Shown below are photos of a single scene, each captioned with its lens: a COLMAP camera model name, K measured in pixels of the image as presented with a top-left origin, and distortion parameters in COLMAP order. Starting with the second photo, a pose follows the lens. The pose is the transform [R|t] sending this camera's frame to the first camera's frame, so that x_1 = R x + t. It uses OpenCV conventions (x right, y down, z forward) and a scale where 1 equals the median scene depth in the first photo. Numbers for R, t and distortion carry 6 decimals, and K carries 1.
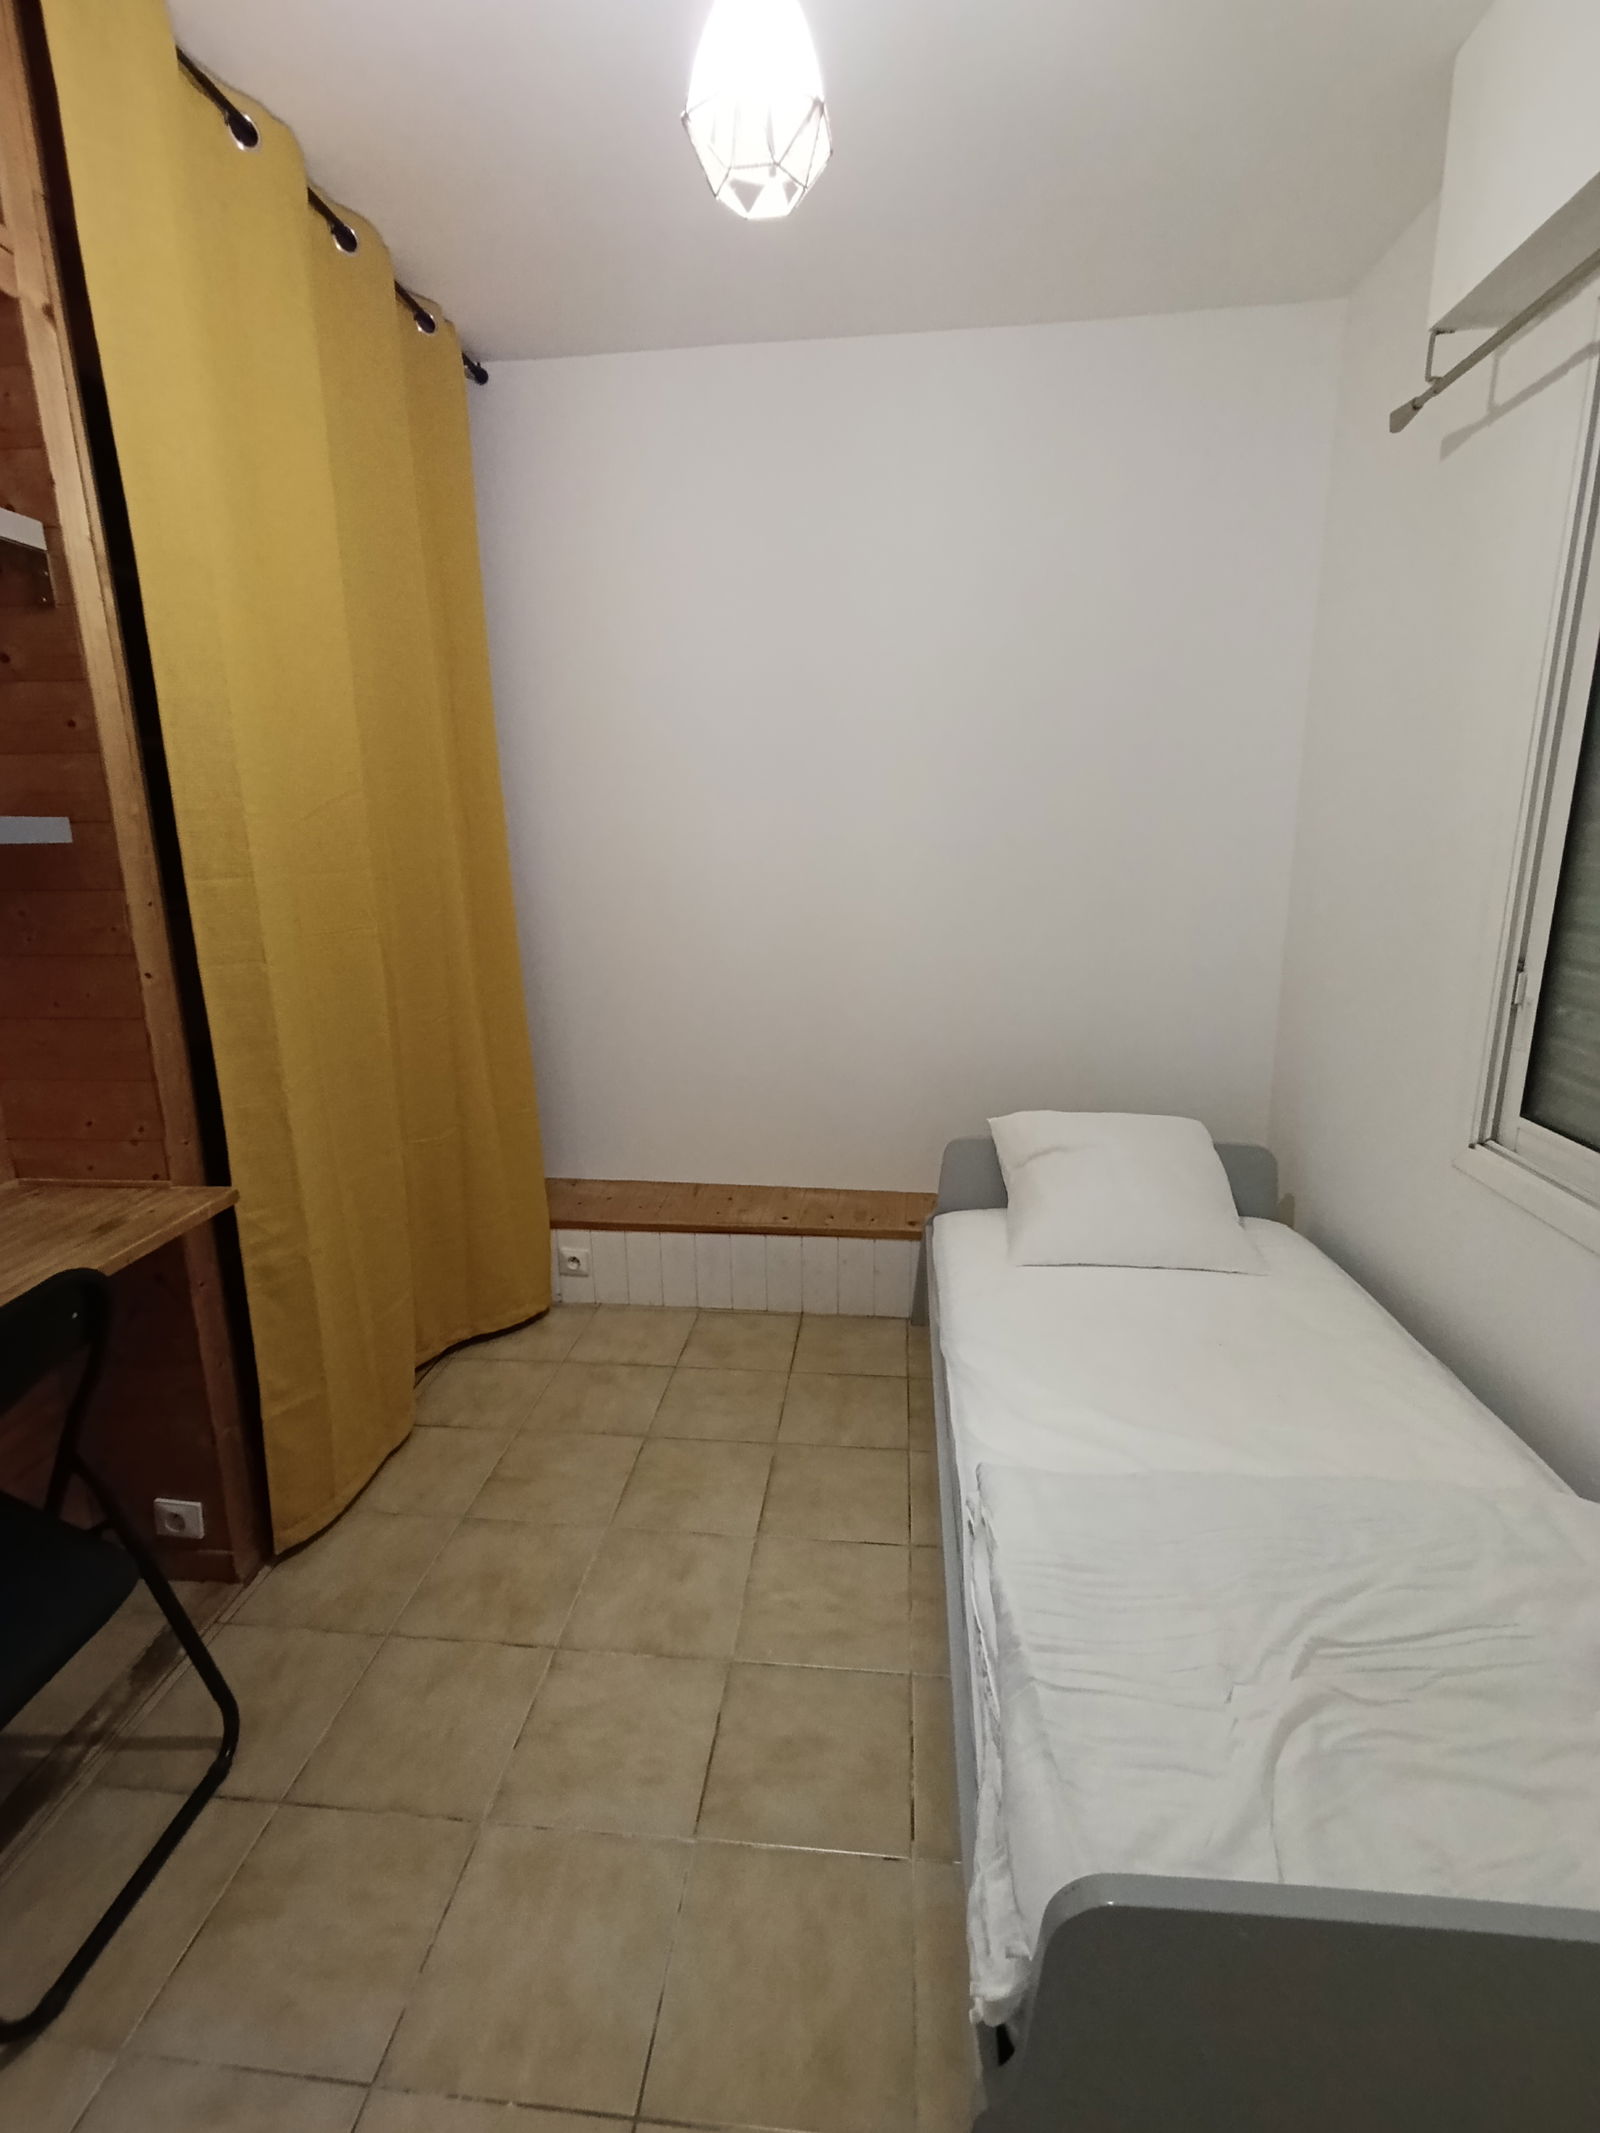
lens RADIAL K [[979.4, 0, 804.0], [0, 979.4, 1065.3], [0, 0, 1]] dist [0.001293, -0.003652]
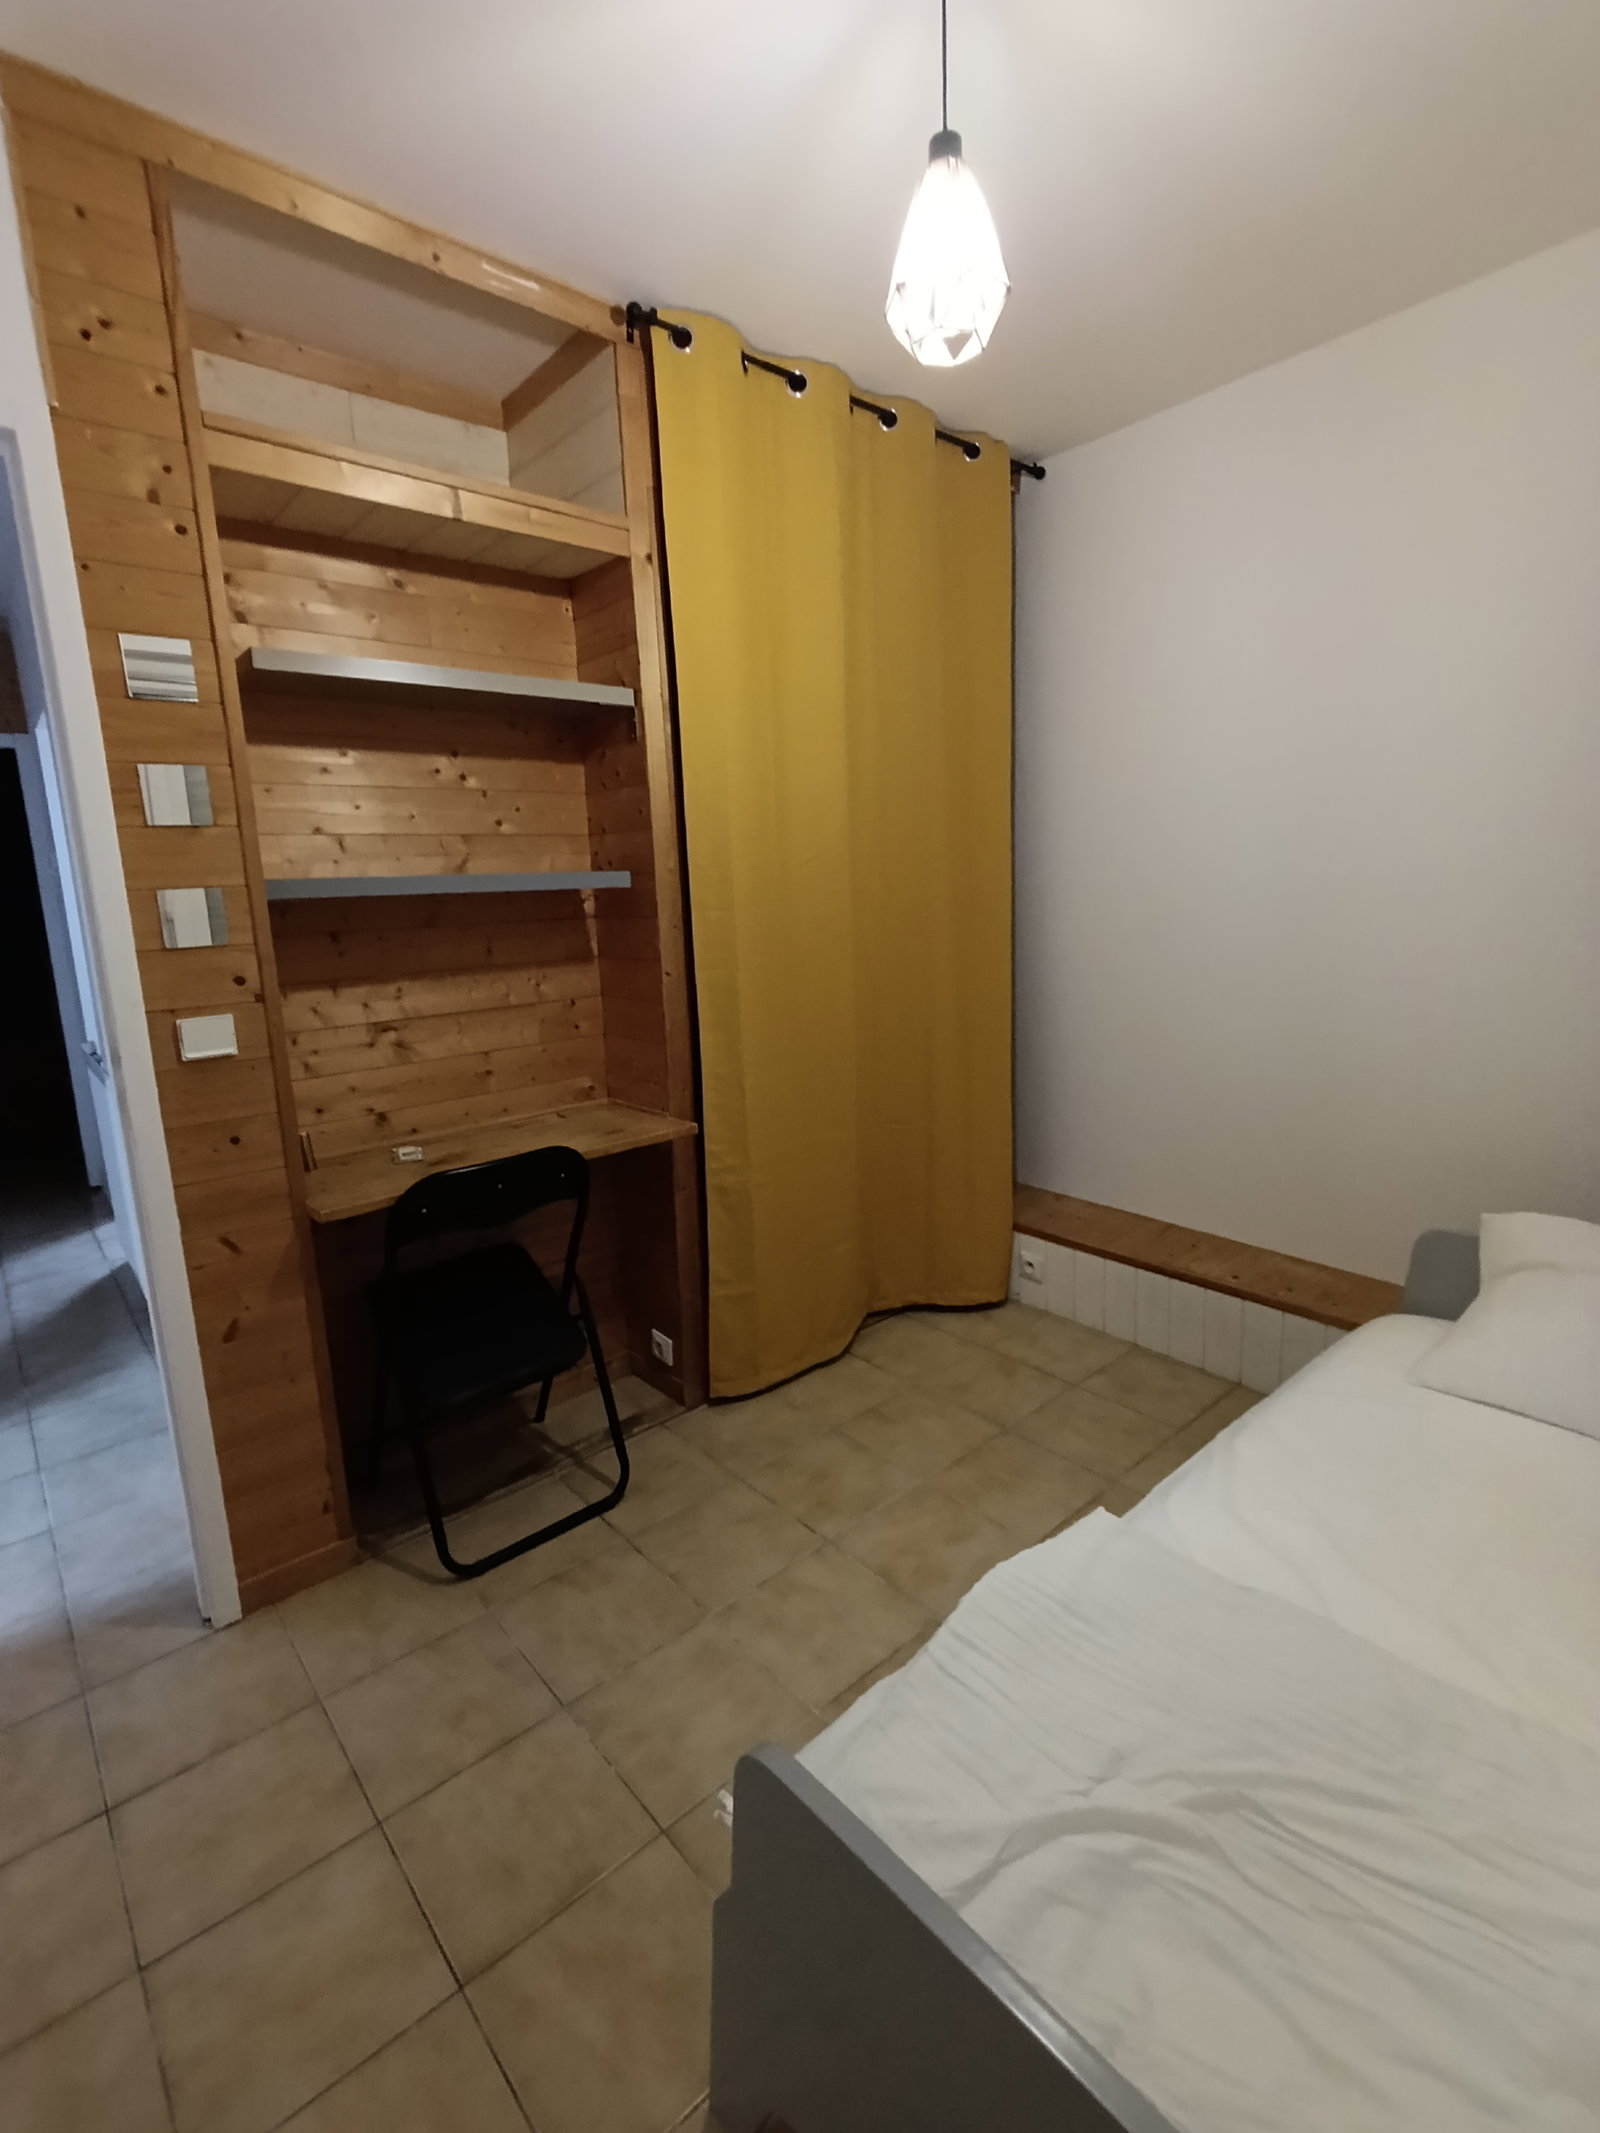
lens RADIAL K [[979.4, 0, 793.9], [0, 979.4, 1064.4], [0, 0, 1]] dist [0.001293, -0.003652]
pose [[0.726457, 0.112178, -0.677994, 0.442921], [-0.134351, 0.990733, 0.019967, -0.008622], [0.673951, 0.076584, 0.734796, 0.031206]]
